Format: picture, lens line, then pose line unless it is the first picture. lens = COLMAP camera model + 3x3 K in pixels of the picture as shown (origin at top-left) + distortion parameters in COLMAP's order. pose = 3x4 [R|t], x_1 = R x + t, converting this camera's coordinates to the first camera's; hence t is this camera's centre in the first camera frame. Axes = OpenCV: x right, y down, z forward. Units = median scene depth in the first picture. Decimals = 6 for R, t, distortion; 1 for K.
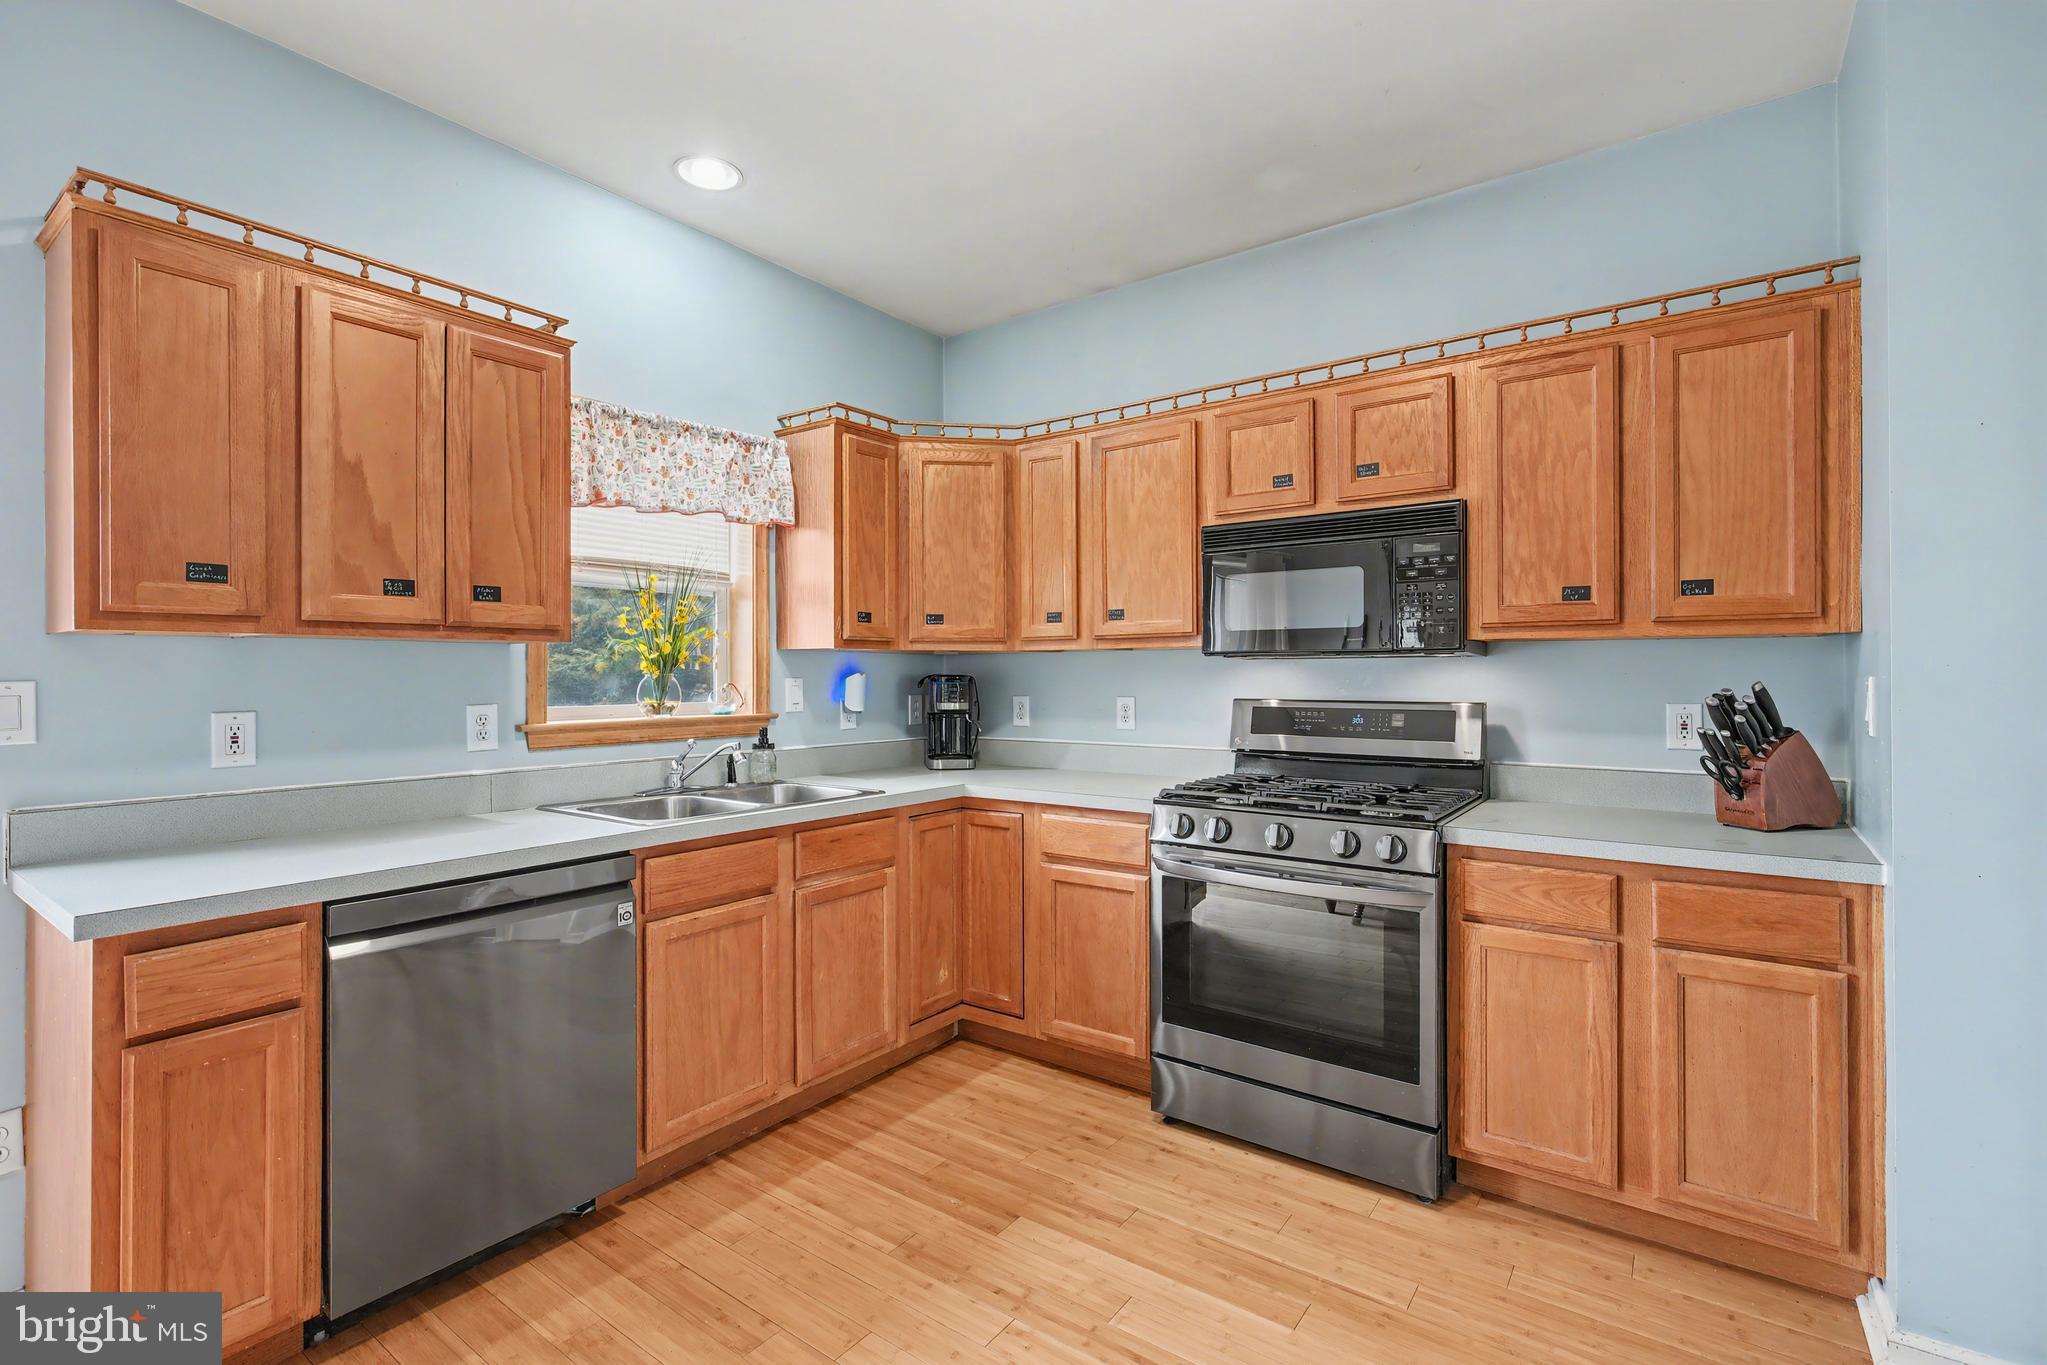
lens RADIAL K [[934.4, 0, 1020.2], [0, 934.4, 673.6], [0, 0, 1]] dist [-0.001375, 0.000695]
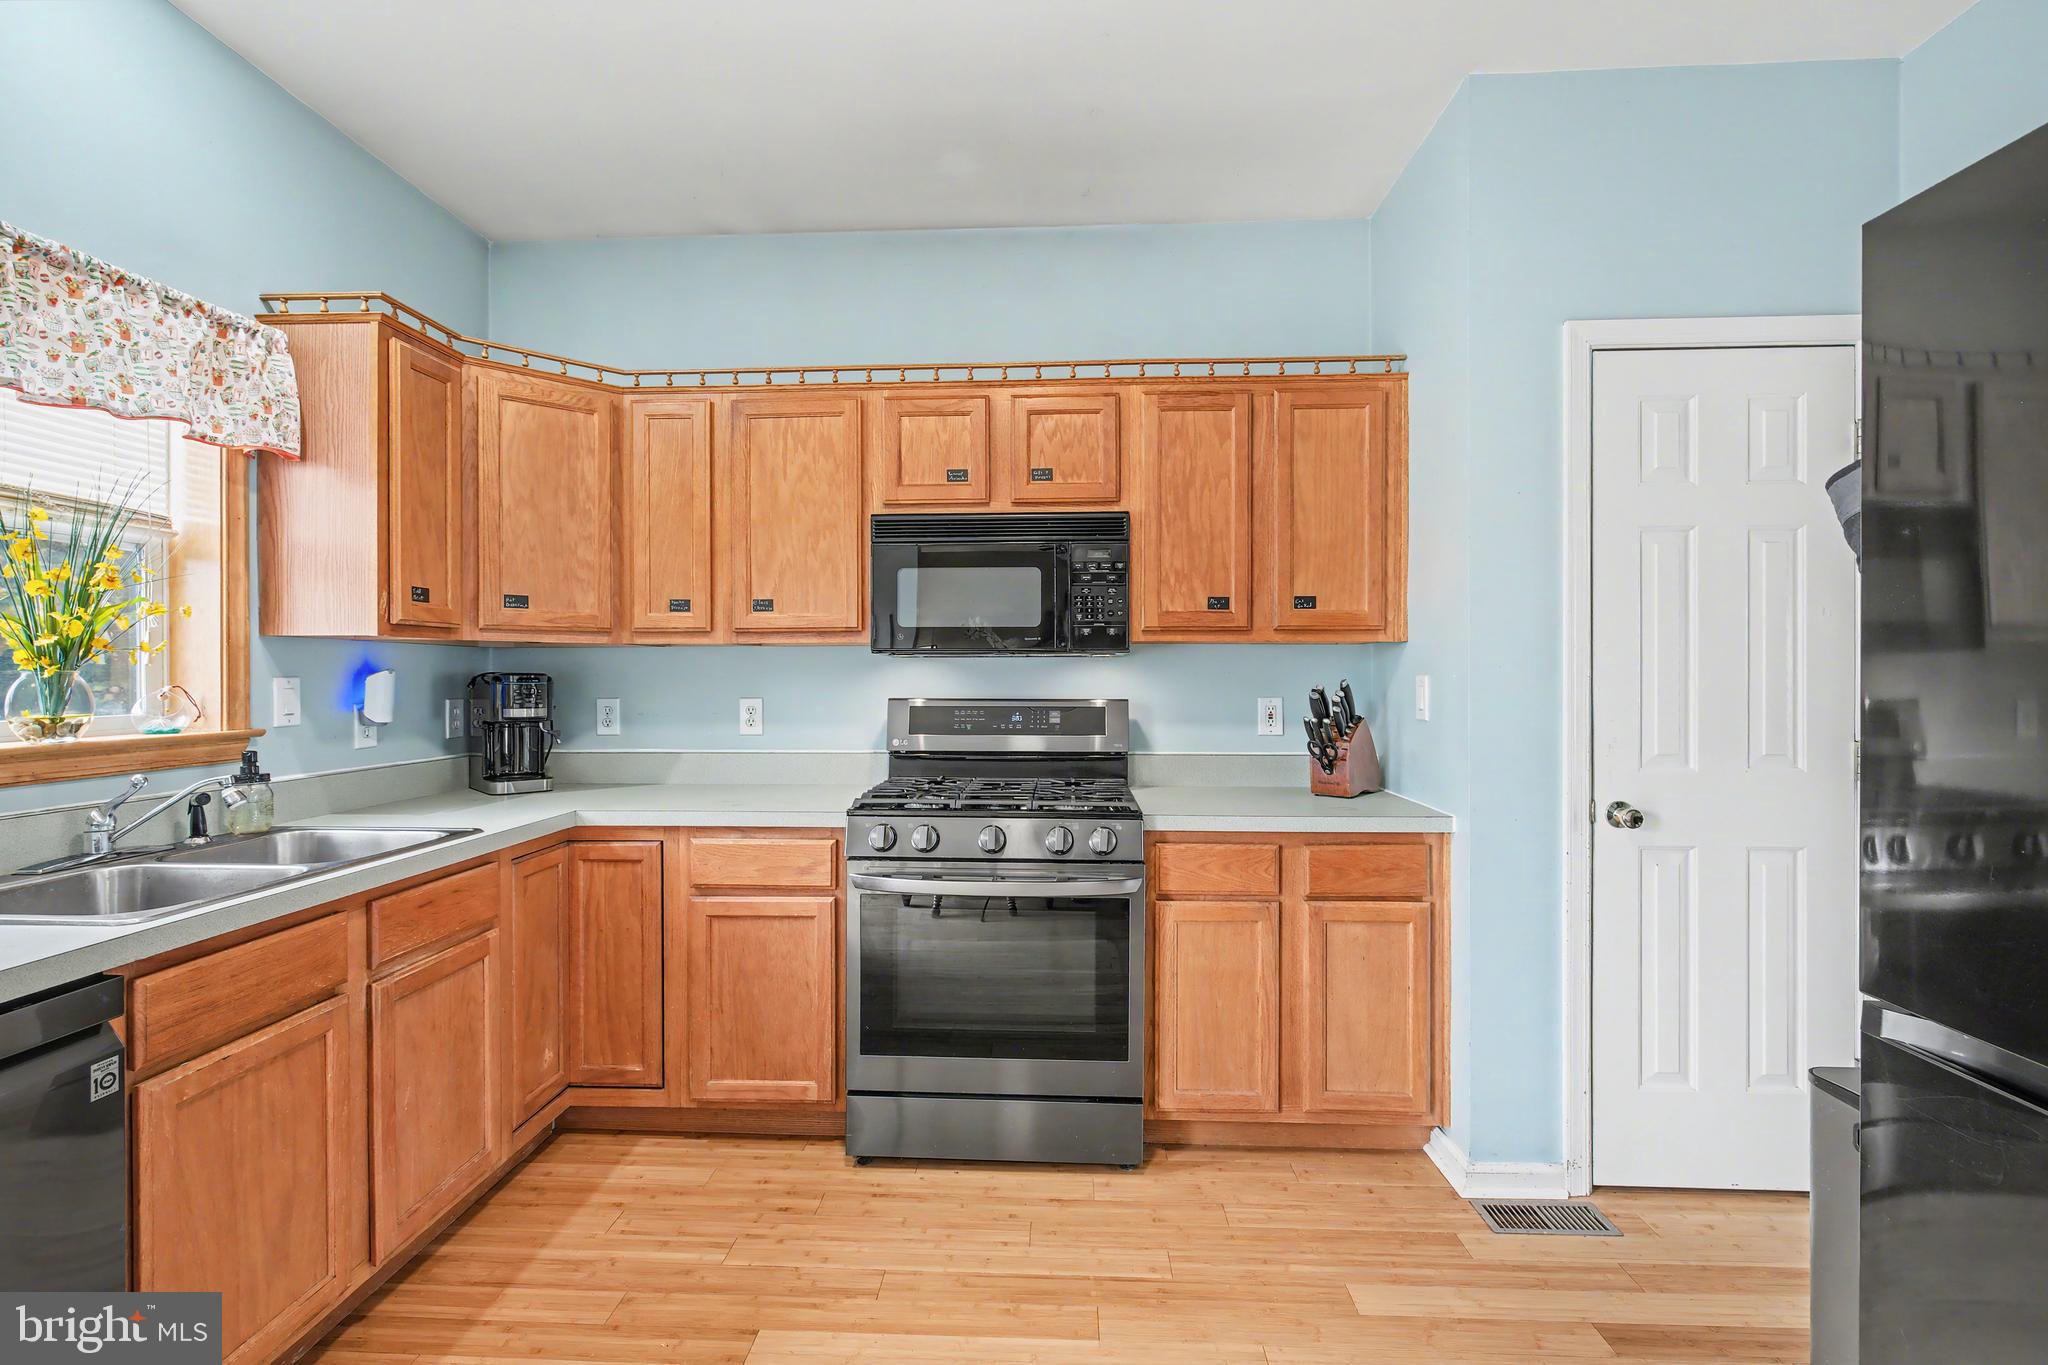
lens RADIAL K [[934.8, 0, 1020.7], [0, 934.8, 673.6], [0, 0, 1]] dist [-0.001375, 0.000695]
pose [[0.833715, 0.000590, 0.552195, -0.215340], [-0.002259, 0.999995, 0.002342, -0.000831], [-0.552191, -0.003200, 0.833712, 0.153070]]
